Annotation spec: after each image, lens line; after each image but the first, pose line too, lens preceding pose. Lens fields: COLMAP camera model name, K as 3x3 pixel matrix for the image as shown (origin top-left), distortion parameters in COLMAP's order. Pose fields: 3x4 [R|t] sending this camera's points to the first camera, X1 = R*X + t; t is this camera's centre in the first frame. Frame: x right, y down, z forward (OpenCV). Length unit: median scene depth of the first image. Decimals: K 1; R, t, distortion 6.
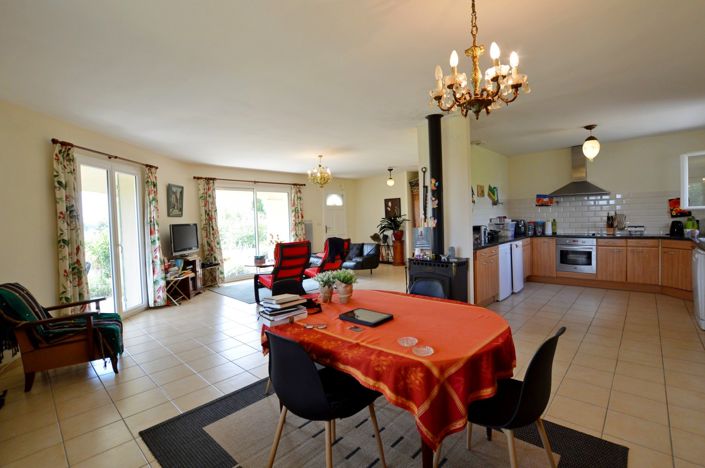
lens RADIAL K [[321.3, 0, 363.3], [0, 321.3, 229.1], [0, 0, 1]] dist [-0.023968, 0.000296]
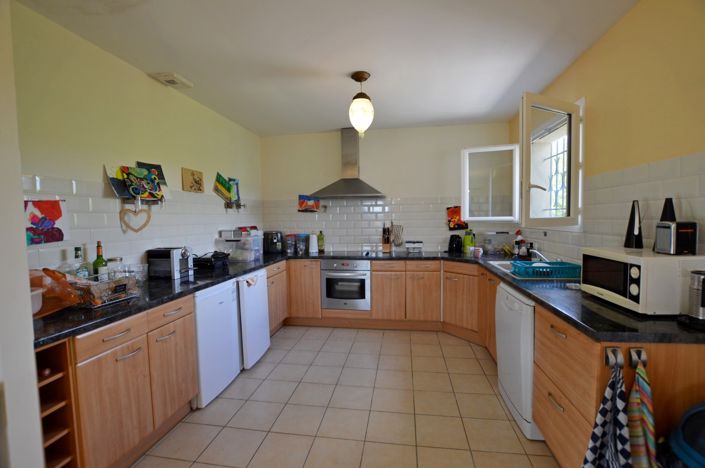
lens RADIAL K [[315.9, 0, 354.2], [0, 315.9, 234.3], [0, 0, 1]] dist [-0.025108, 0.000840]
pose [[0.839942, -0.009025, 0.542601, 0.317009], [0.006629, 0.999958, 0.006371, -0.031050], [-0.542636, -0.001755, 0.839966, 0.421461]]
